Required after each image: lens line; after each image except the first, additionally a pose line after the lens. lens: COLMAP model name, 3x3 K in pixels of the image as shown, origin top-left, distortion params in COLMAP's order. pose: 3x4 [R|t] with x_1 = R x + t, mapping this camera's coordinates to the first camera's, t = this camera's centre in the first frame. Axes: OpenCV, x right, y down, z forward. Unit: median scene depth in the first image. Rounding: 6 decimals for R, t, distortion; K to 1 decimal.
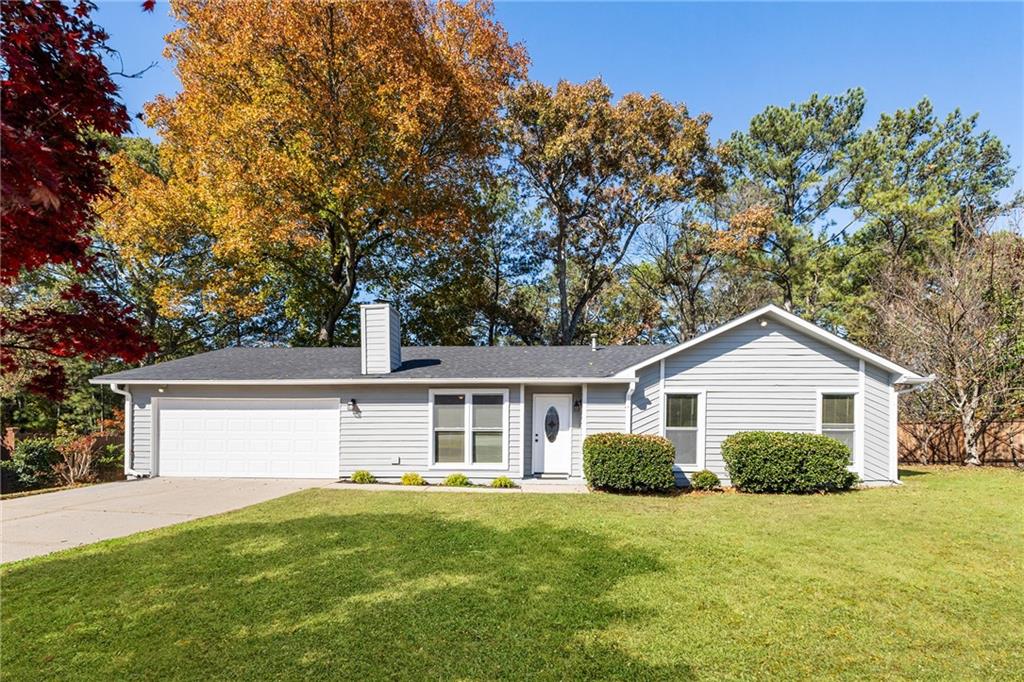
lens RADIAL K [[434.8, 0, 512.9], [0, 434.8, 430.4], [0, 0, 1]] dist [0.008509, -0.001543]
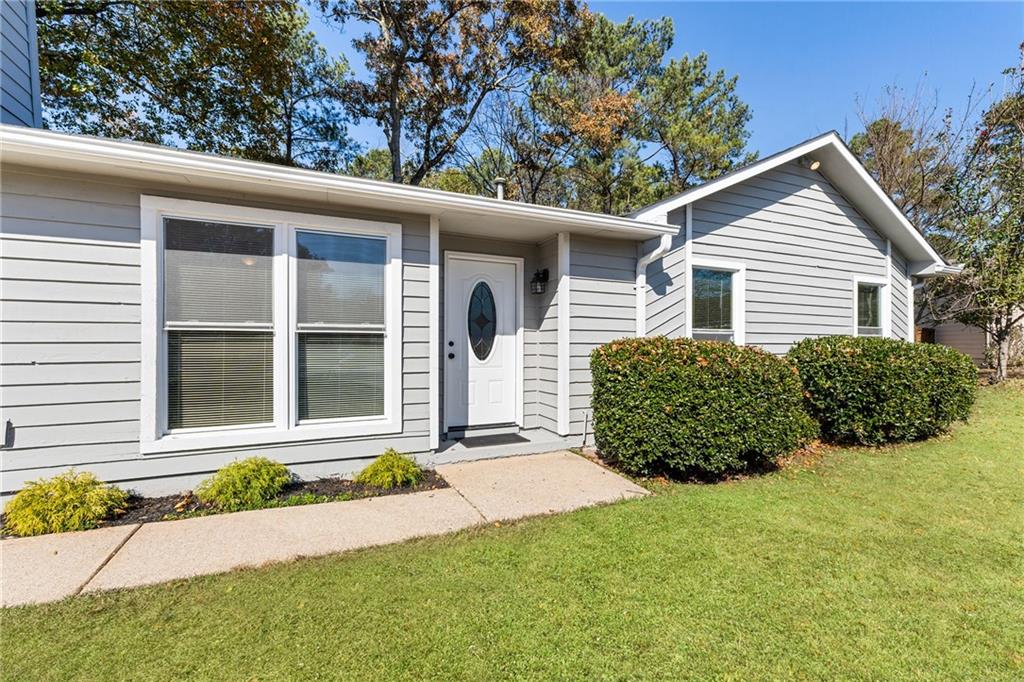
lens RADIAL K [[434.8, 0, 510.0], [0, 434.8, 349.8], [0, 0, 1]] dist [0.008509, -0.001543]
pose [[0.902353, -0.007443, 0.430933, -0.090680], [-0.001627, 0.999785, 0.020675, 0.008032], [-0.430994, -0.019357, 0.902147, 0.602964]]
